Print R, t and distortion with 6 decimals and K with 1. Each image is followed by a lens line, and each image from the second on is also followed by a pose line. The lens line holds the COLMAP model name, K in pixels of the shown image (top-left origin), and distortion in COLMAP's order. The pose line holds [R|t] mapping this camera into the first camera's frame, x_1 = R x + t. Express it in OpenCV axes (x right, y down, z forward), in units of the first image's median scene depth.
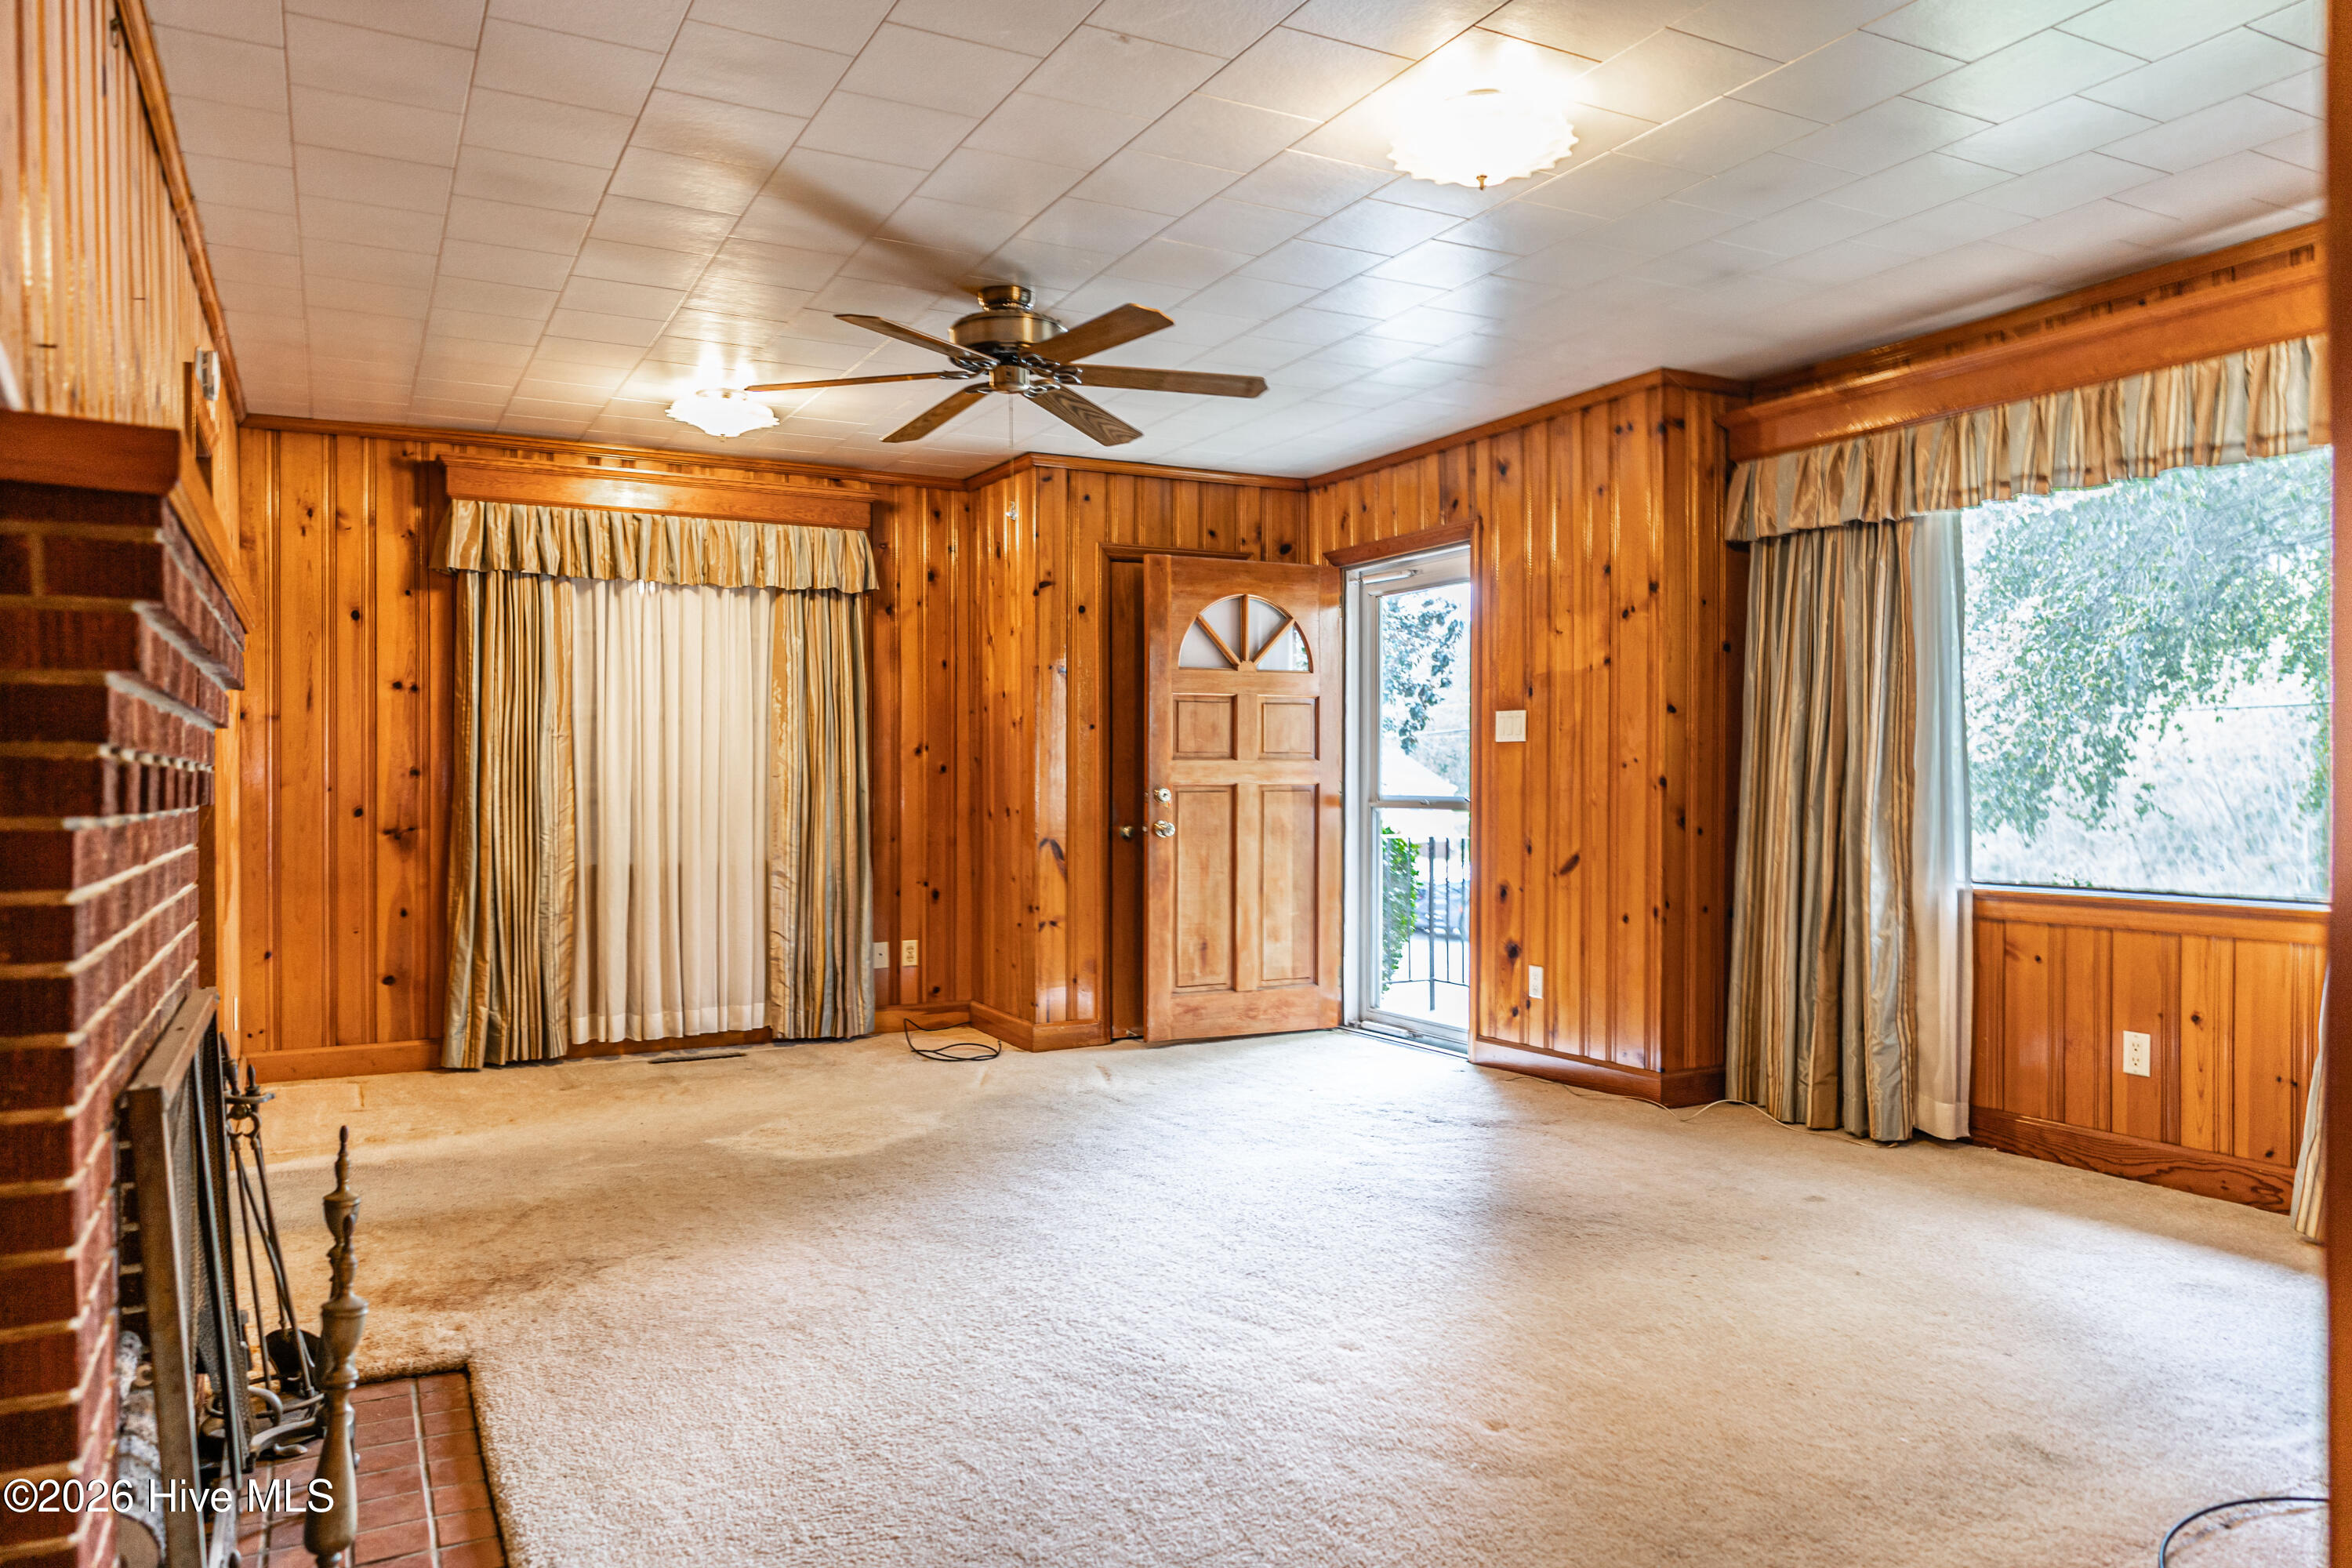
lens RADIAL K [[1556.2, 0, 1168.9], [0, 1556.2, 786.5], [0, 0, 1]] dist [0.001754, 0.000173]
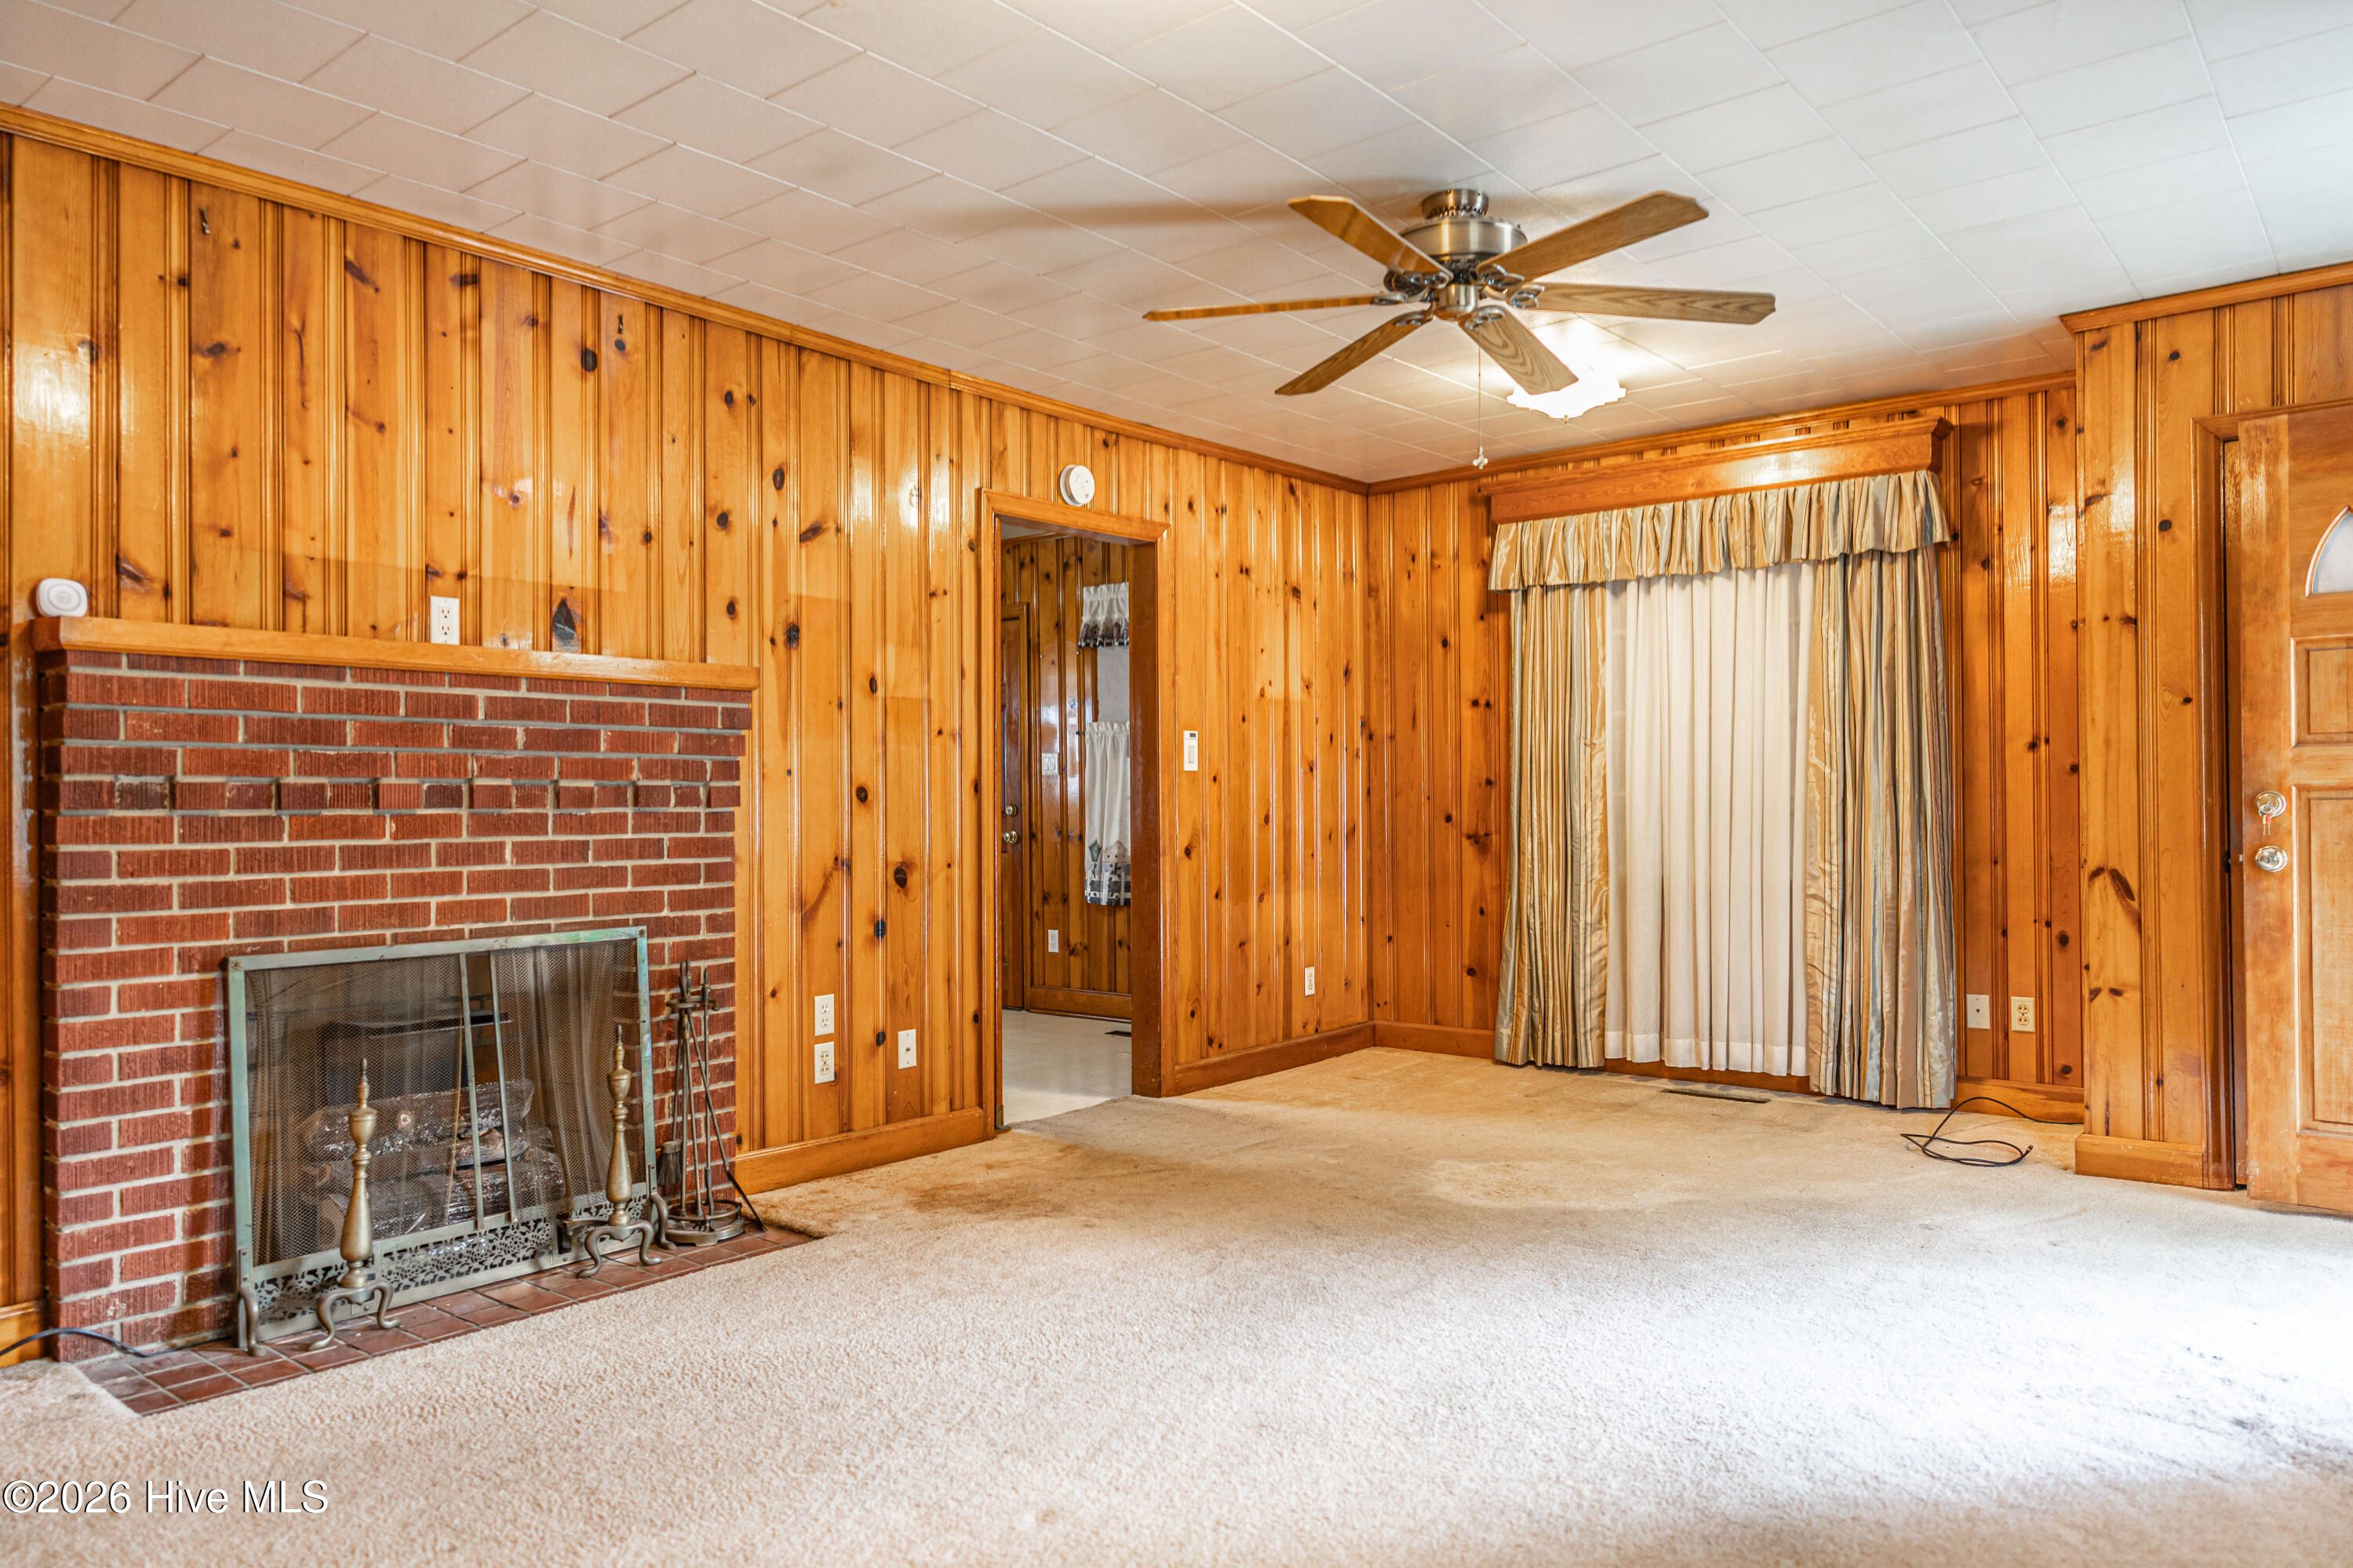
lens RADIAL K [[1556.6, 0, 1172.9], [0, 1556.6, 795.3], [0, 0, 1]] dist [0.001754, 0.000173]
pose [[0.381400, -0.003783, -0.924403, 0.423674], [0.004112, 0.999989, -0.002395, 0.001555], [0.924401, -0.002888, 0.381411, 0.377076]]
